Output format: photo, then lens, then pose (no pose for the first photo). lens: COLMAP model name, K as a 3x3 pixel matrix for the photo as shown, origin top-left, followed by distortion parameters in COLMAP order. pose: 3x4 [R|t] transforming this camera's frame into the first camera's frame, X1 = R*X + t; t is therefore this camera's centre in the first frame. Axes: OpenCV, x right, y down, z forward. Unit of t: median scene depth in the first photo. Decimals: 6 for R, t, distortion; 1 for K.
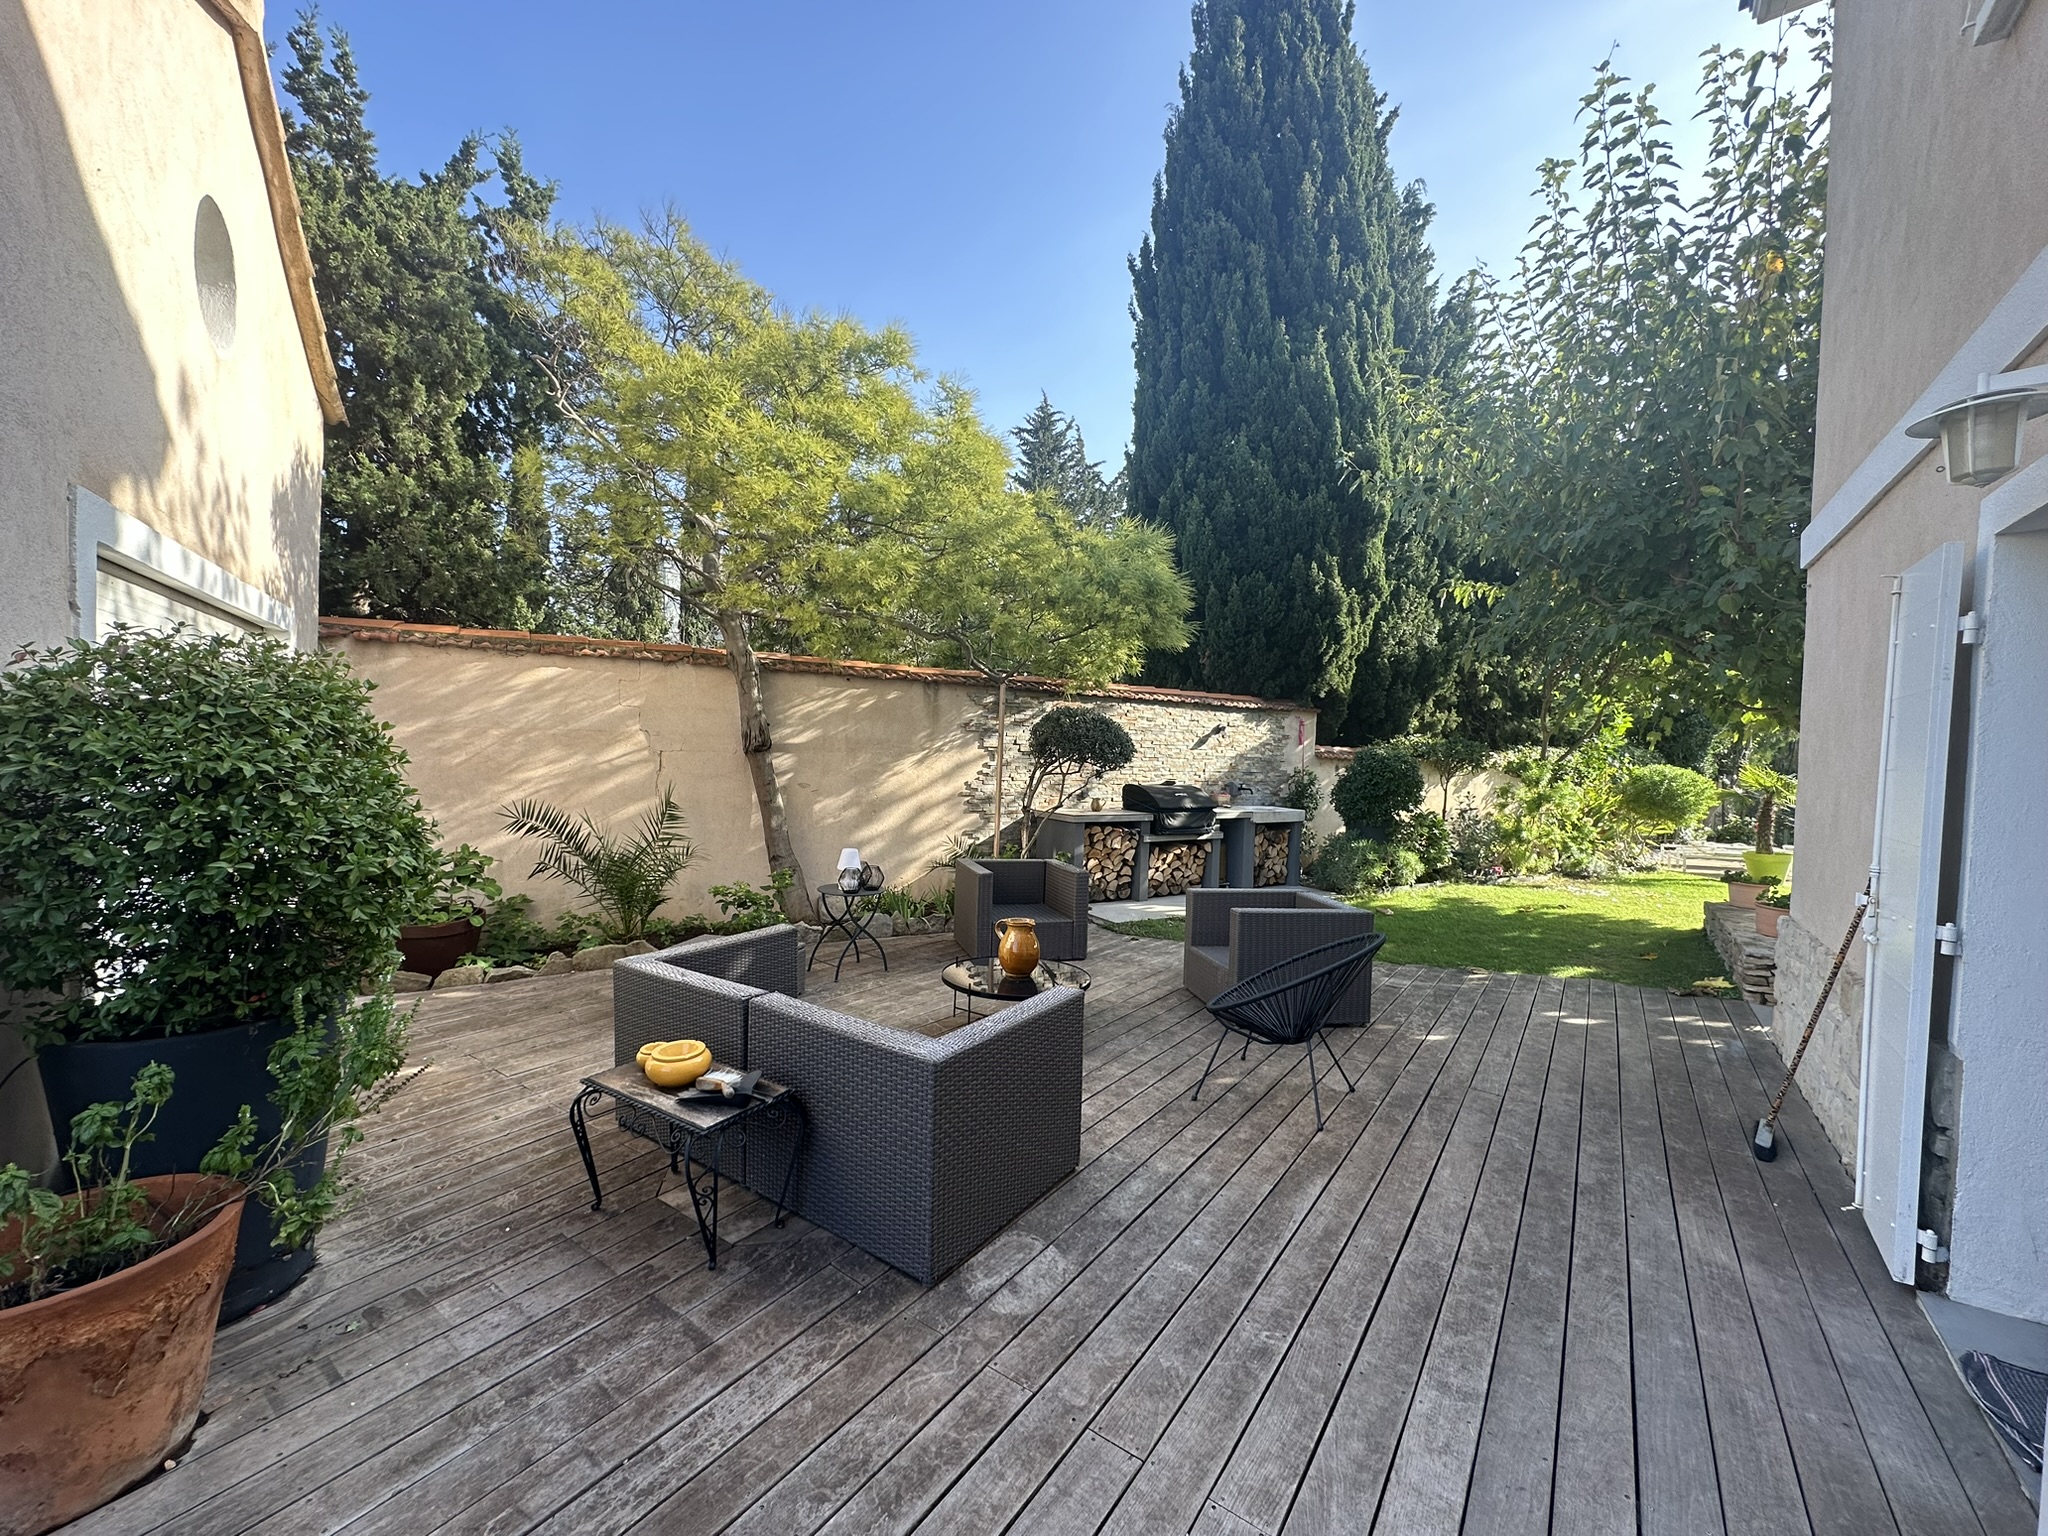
lens RADIAL K [[815.6, 0, 1024.2], [0, 815.6, 775.1], [0, 0, 1]] dist [-0.002328, 0.000023]
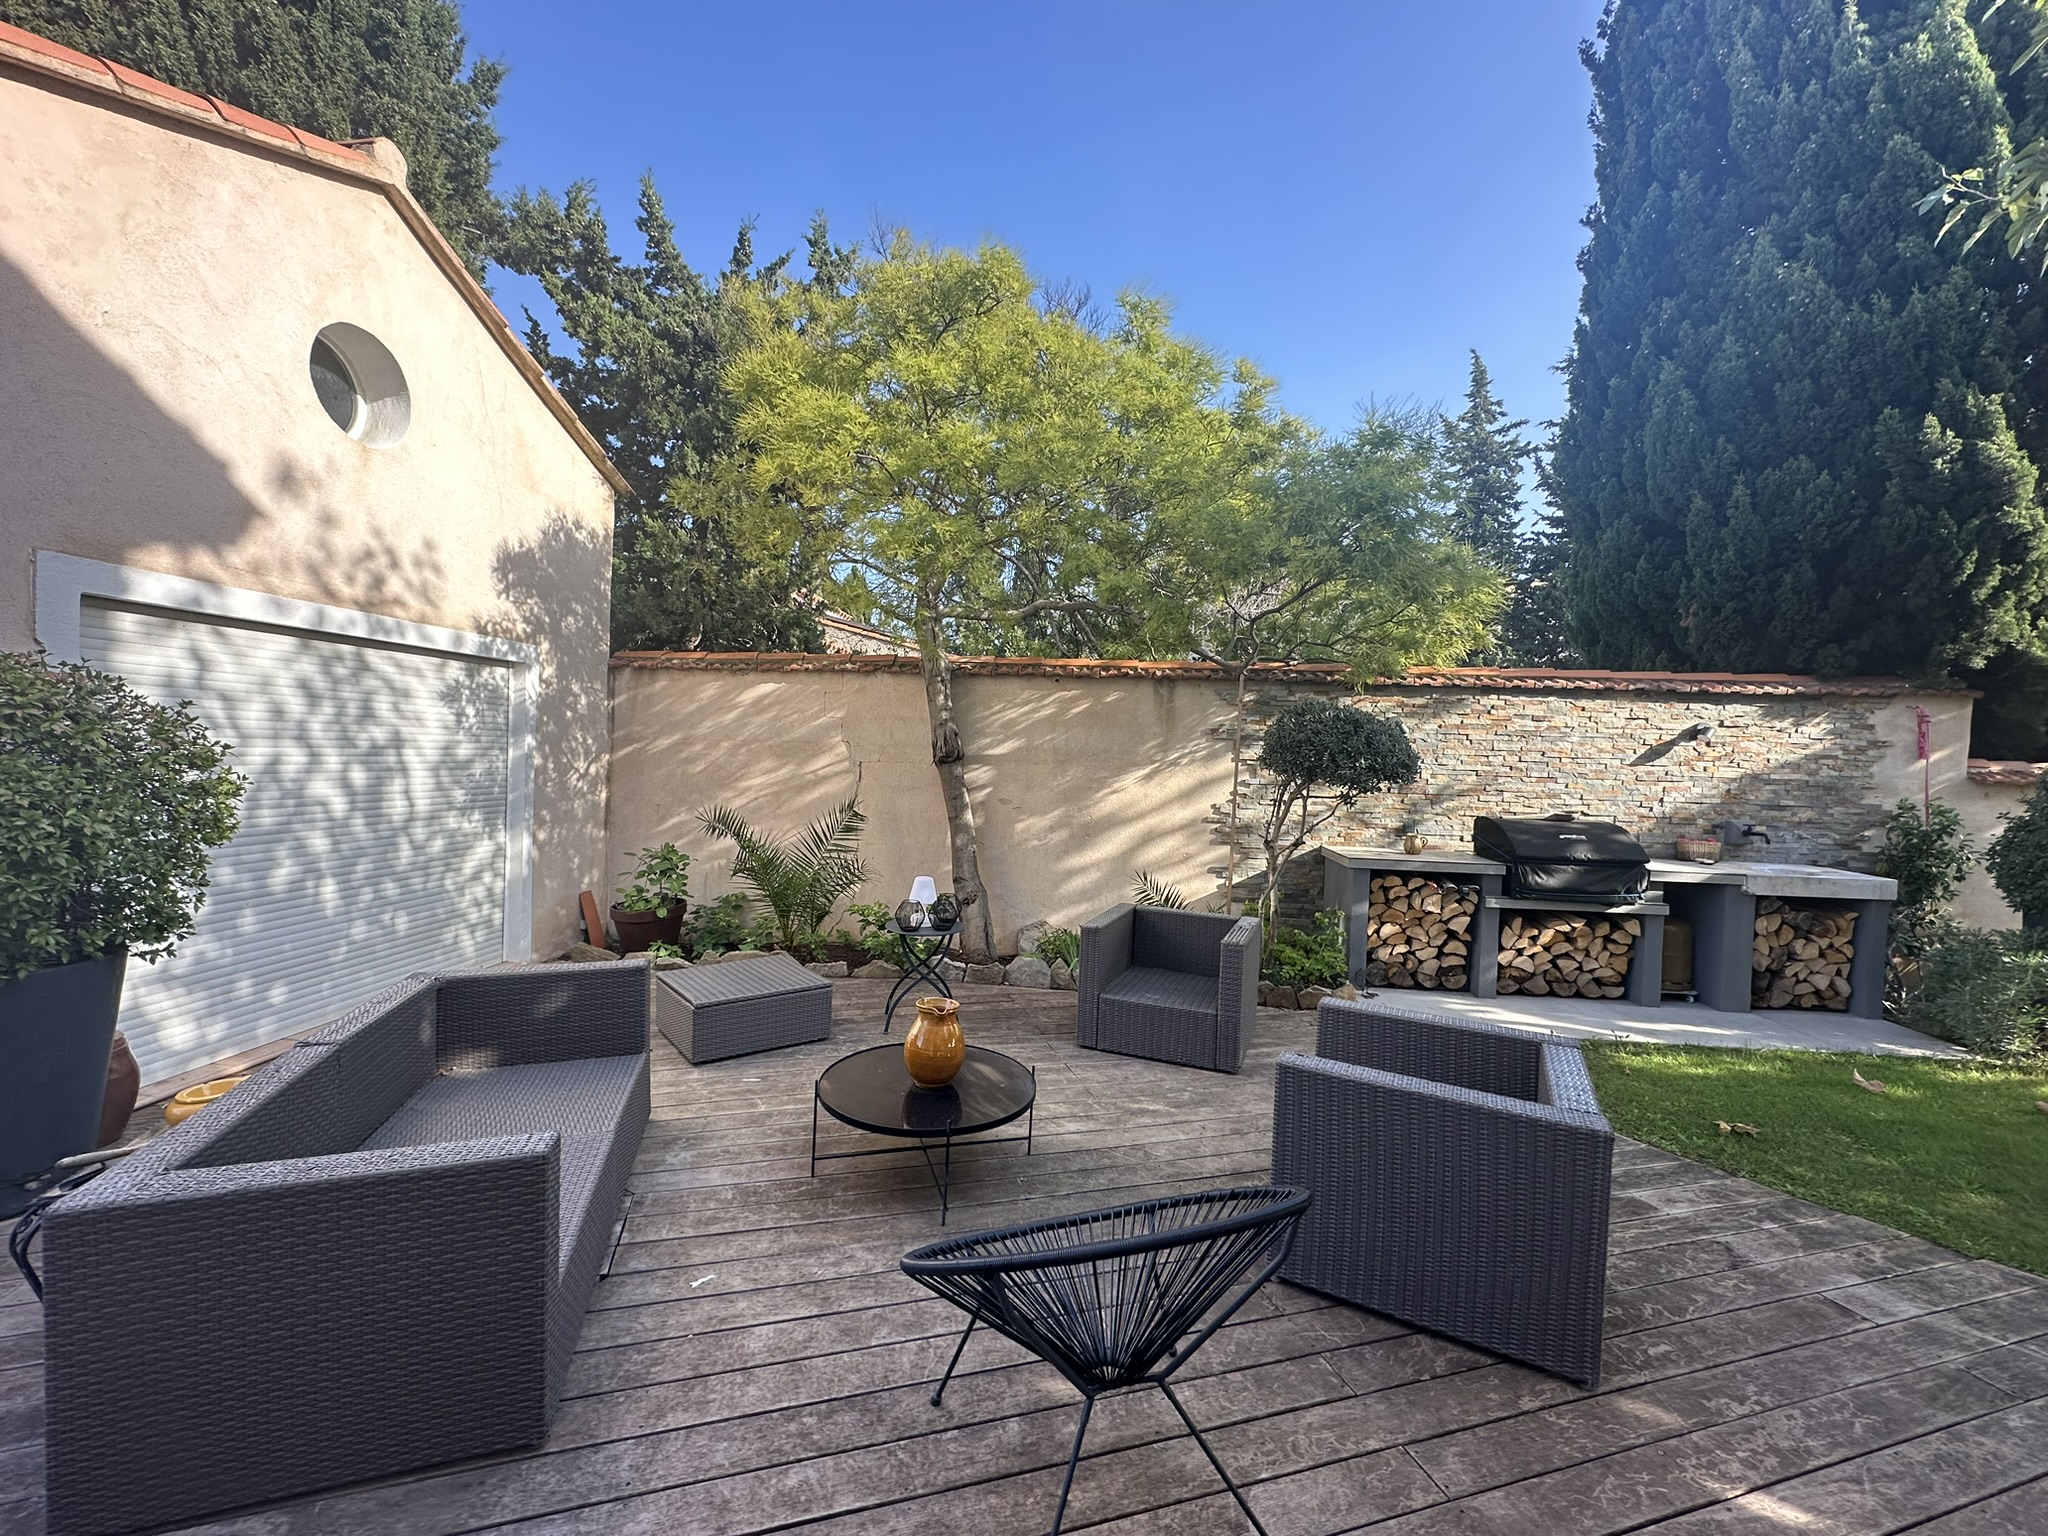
lens RADIAL K [[815.6, 0, 1024.2], [0, 815.6, 775.1], [0, 0, 1]] dist [-0.002328, 0.000023]
pose [[0.790427, 0.011650, -0.612445, 0.259098], [-0.026104, 0.999551, -0.014677, -0.003467], [0.611999, 0.027588, 0.790377, 0.270235]]
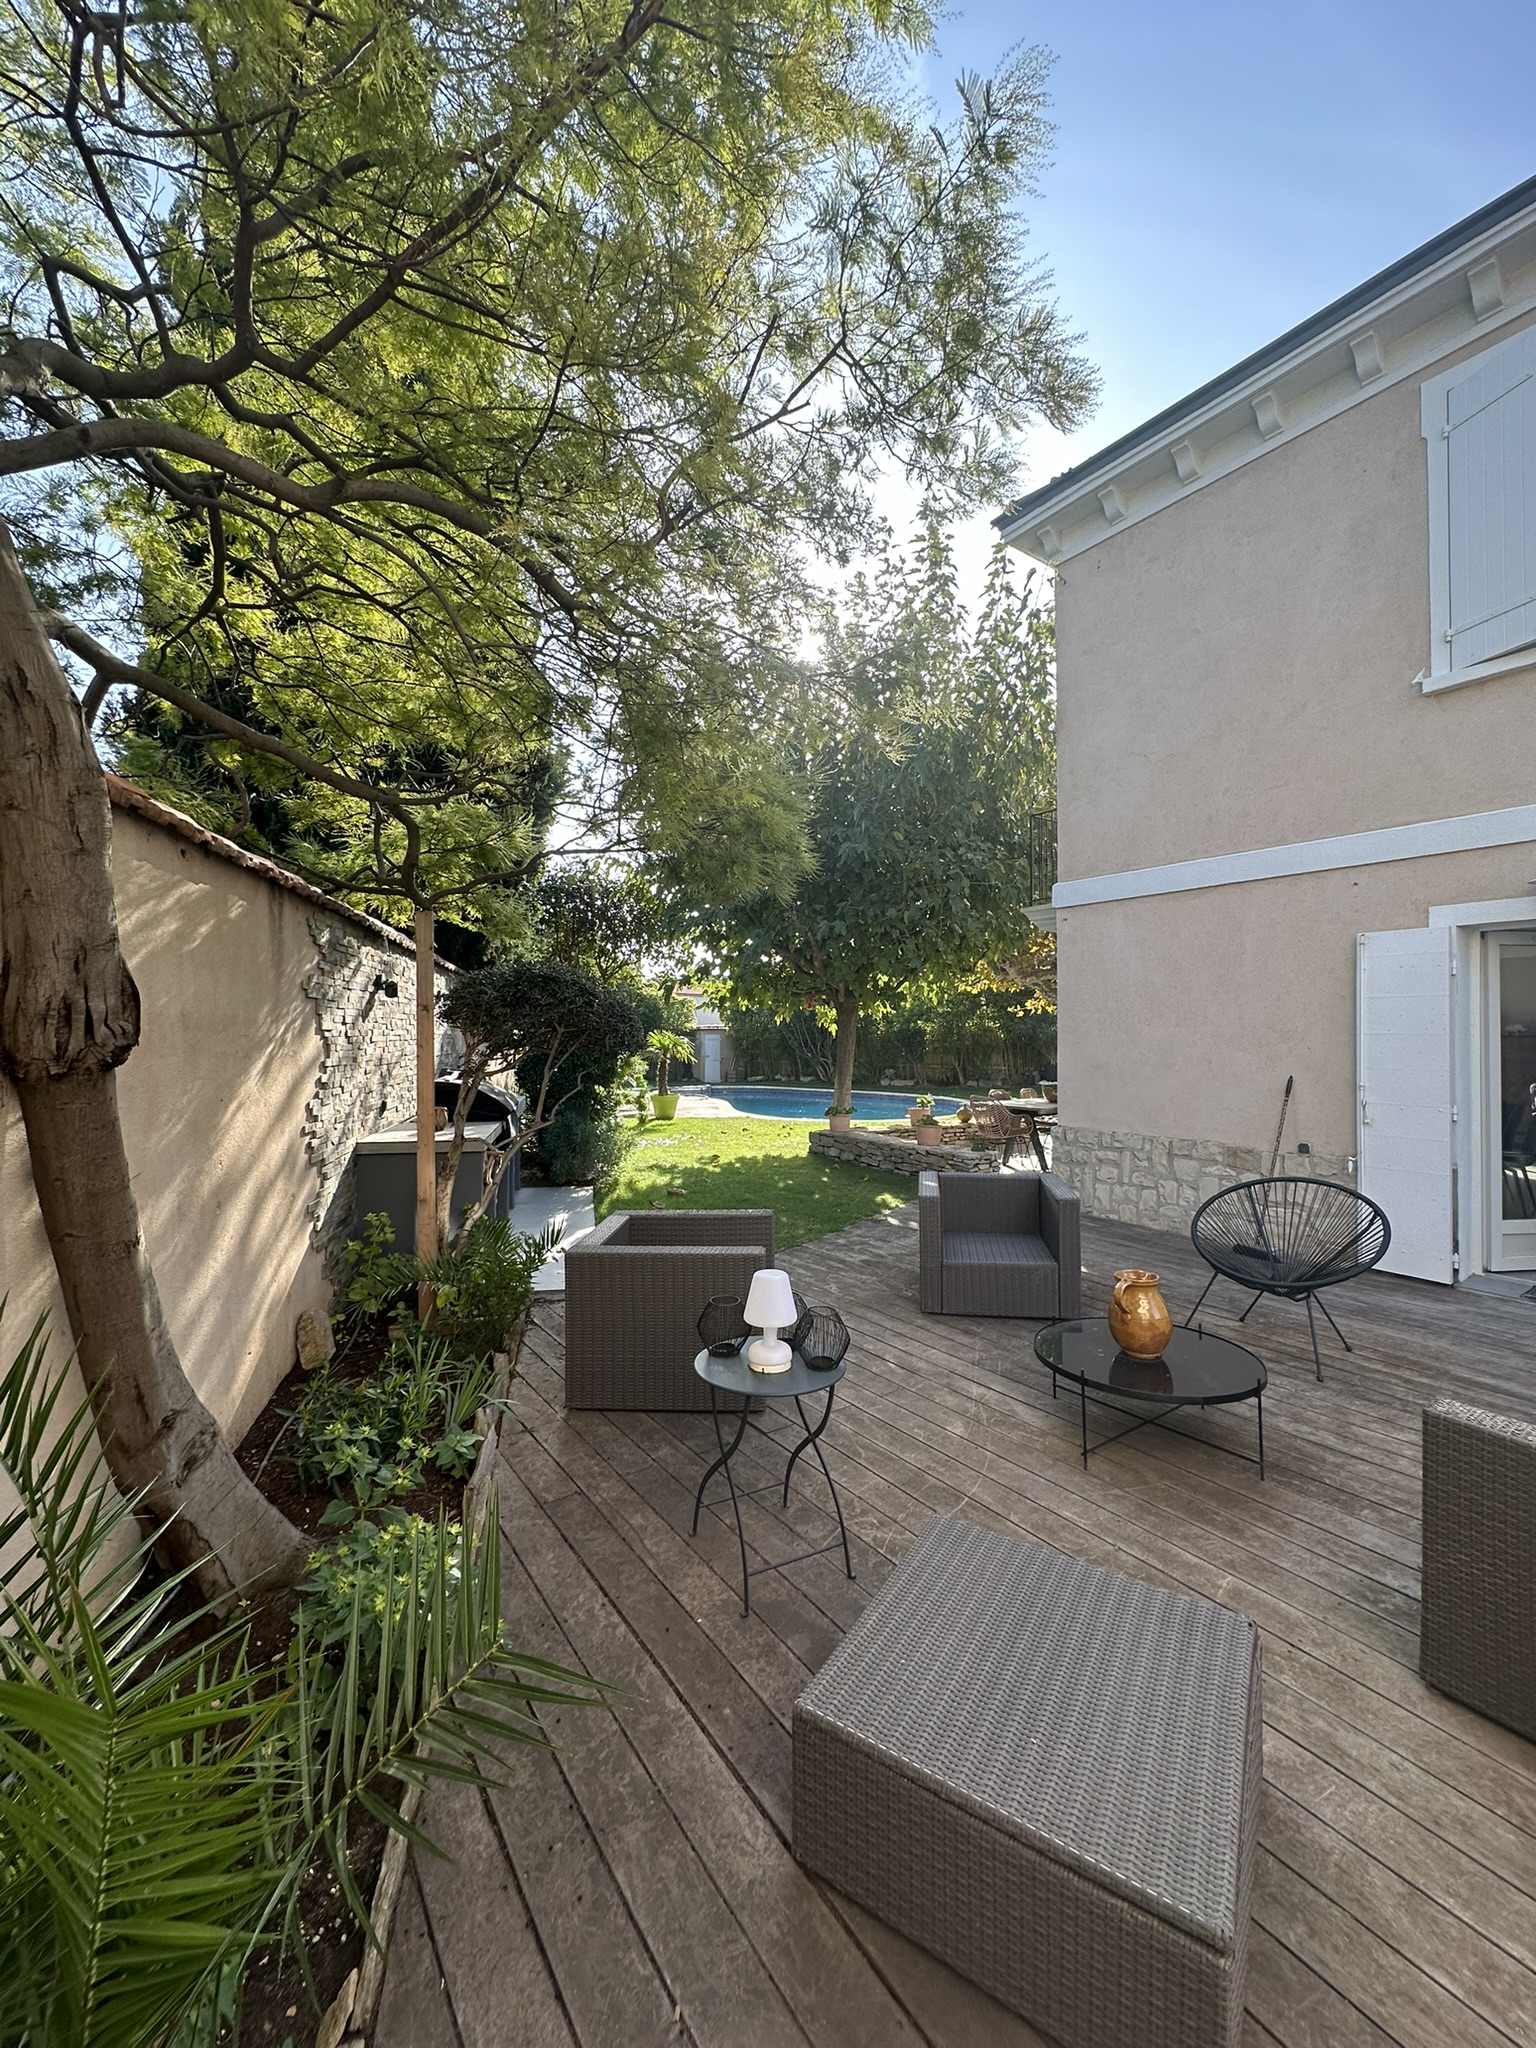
lens RADIAL K [[815.6, 0, 768.0], [0, 815.6, 1024.0], [0, 0, 1]] dist [-0.002328, 0.000023]
pose [[0.332285, -0.016847, 0.943028, -0.424973], [0.036236, 0.999330, 0.005085, -0.030110], [-0.942483, 0.032482, 0.332673, 0.579593]]
